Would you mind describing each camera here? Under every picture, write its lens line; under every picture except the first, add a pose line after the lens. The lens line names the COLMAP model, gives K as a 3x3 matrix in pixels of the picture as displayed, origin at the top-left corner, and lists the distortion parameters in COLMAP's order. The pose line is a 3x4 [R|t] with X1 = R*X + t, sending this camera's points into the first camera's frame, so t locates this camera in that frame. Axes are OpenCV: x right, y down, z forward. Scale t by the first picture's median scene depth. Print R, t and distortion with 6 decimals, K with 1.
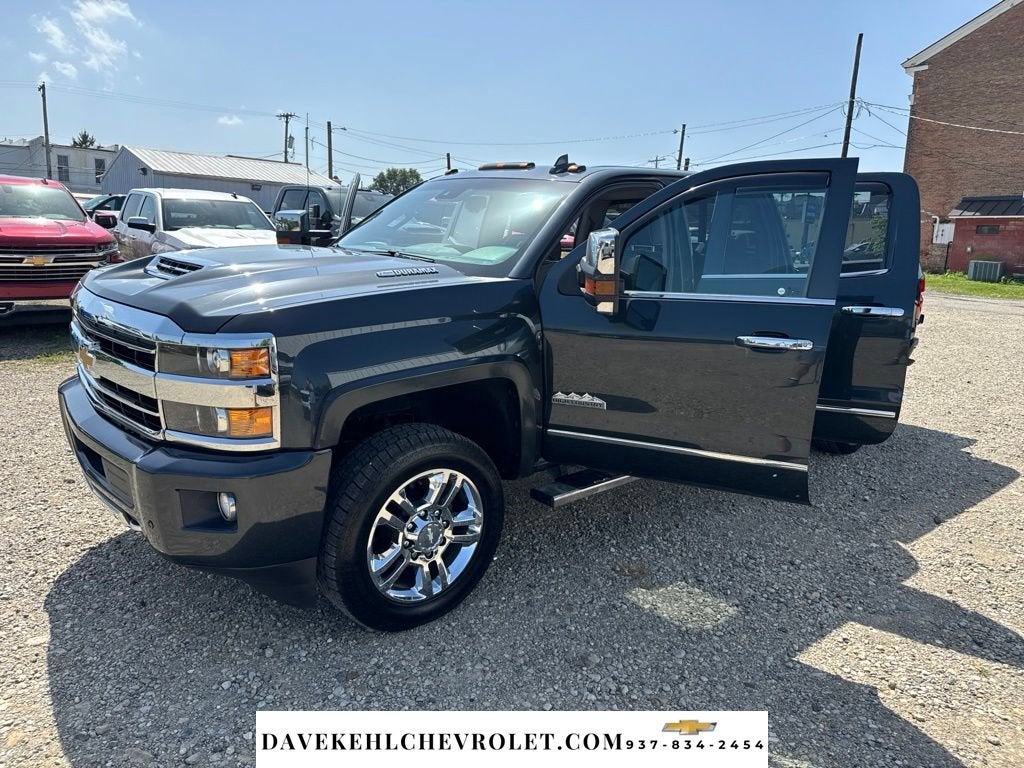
lens RADIAL K [[737.6, 0, 510.7], [0, 737.6, 388.3], [0, 0, 1]] dist [0.016623, -0.026150]
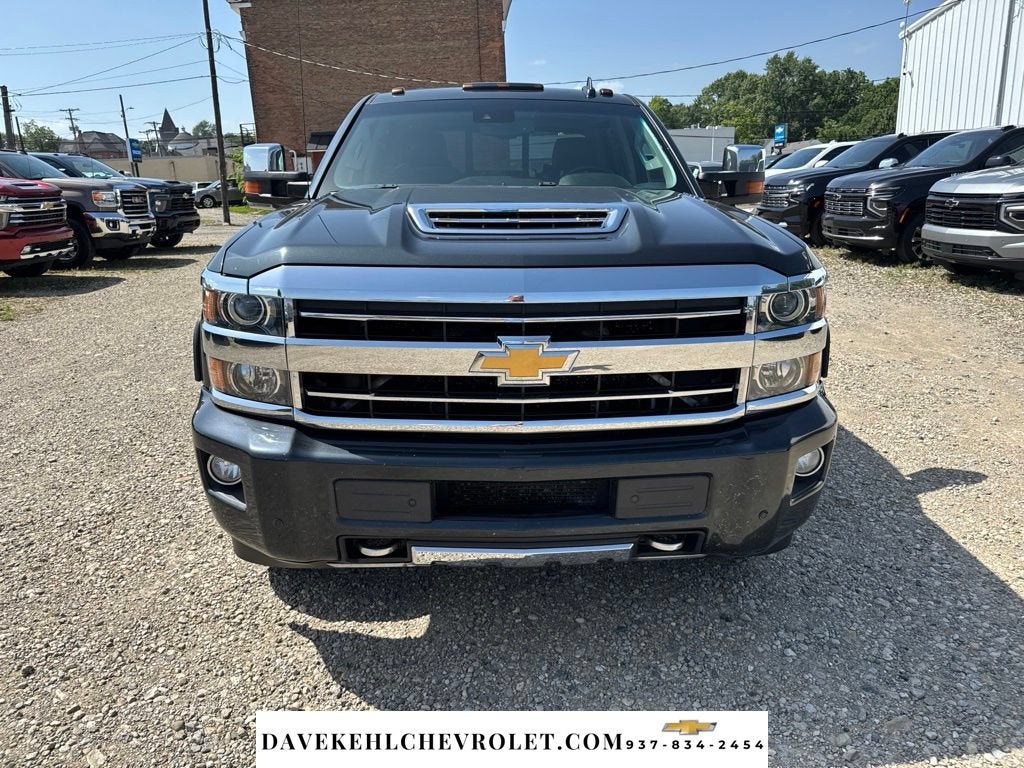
lens RADIAL K [[737.6, 0, 520.0], [0, 737.6, 385.4], [0, 0, 1]] dist [0.016623, -0.026150]
pose [[0.622437, -0.258693, 0.738681, -0.938286], [0.203264, 0.964843, 0.166621, -0.116010], [-0.755815, 0.046436, 0.653137, 0.495808]]
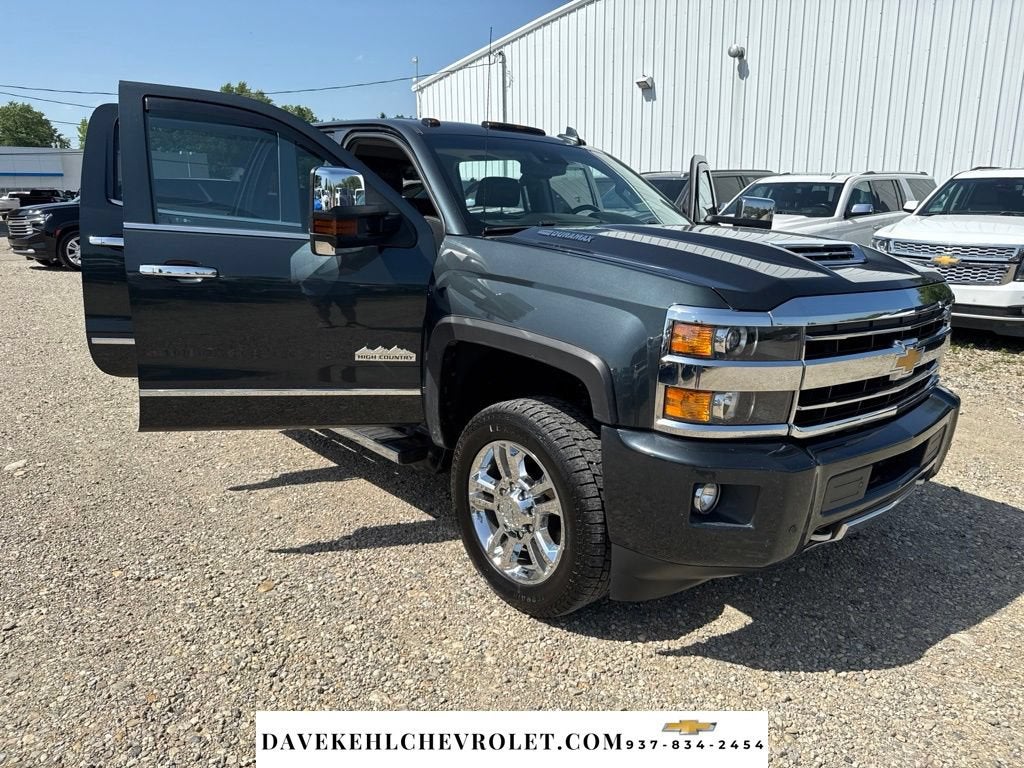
lens RADIAL K [[737.6, 0, 510.7], [0, 737.6, 382.4], [0, 0, 1]] dist [0.016623, -0.026150]
pose [[-0.006949, -0.269015, 0.963111, -1.253122], [0.186548, 0.945878, 0.265547, -0.299888], [-0.982421, 0.181511, 0.043611, 1.261359]]
